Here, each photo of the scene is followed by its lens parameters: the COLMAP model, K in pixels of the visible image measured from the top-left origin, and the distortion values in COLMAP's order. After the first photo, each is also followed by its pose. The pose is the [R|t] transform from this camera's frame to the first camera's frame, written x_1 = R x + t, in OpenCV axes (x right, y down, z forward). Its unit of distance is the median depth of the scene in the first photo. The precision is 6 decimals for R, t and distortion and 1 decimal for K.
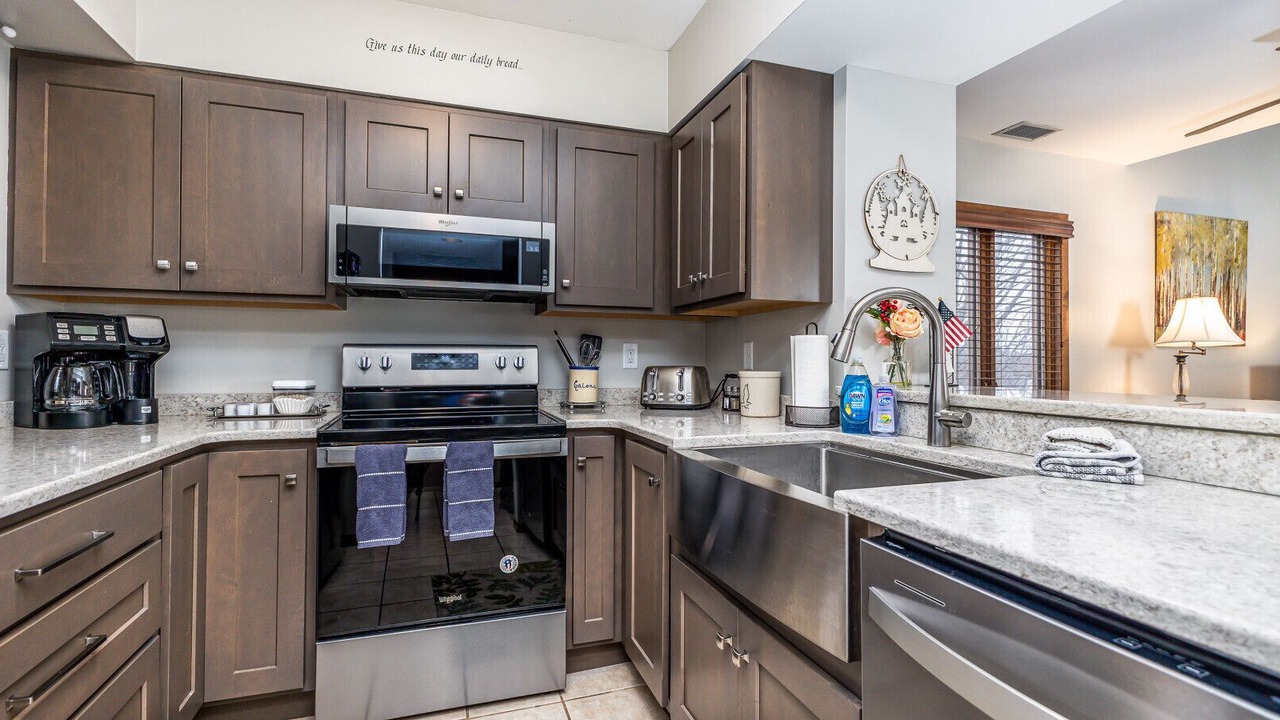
lens RADIAL K [[604.9, 0, 643.0], [0, 604.9, 355.5], [0, 0, 1]] dist [0.002677, -0.000356]
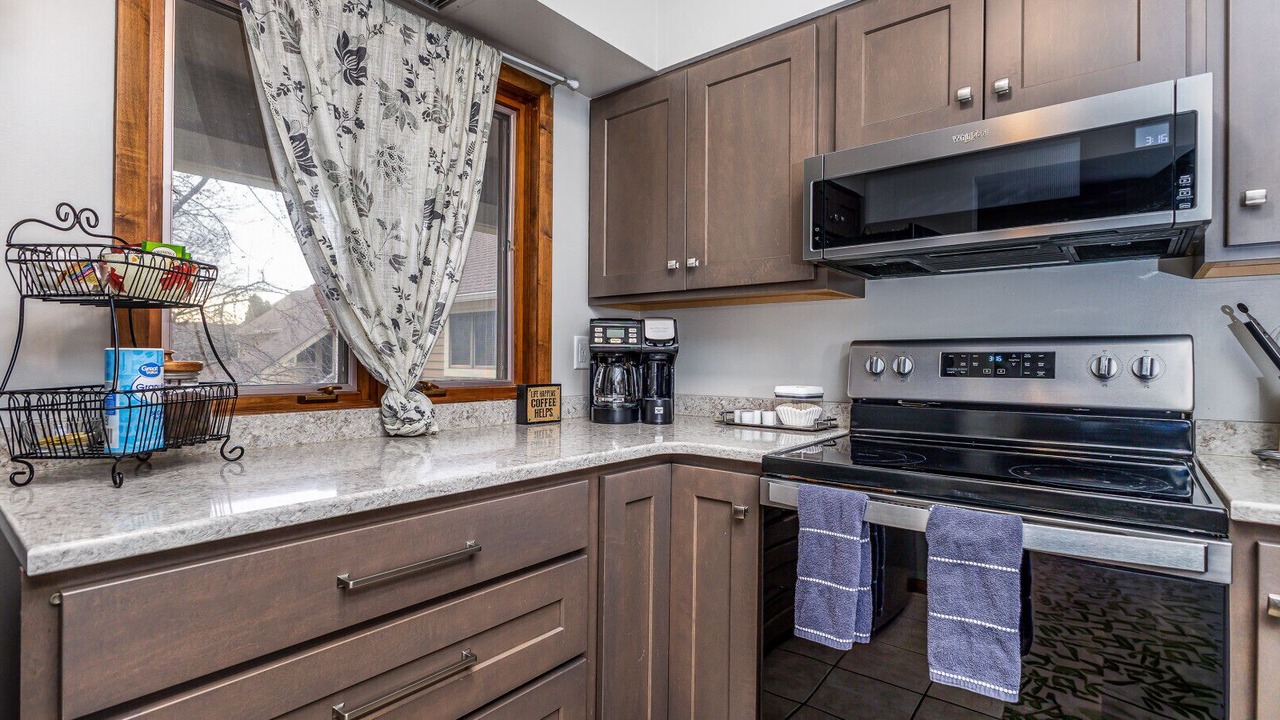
lens RADIAL K [[604.9, 0, 643.0], [0, 604.9, 355.5], [0, 0, 1]] dist [0.002677, -0.000356]
pose [[0.528250, -0.007294, -0.849058, 0.021989], [0.001343, 0.999969, -0.007755, 0.005432], [0.849088, 0.002956, 0.528243, 0.430915]]
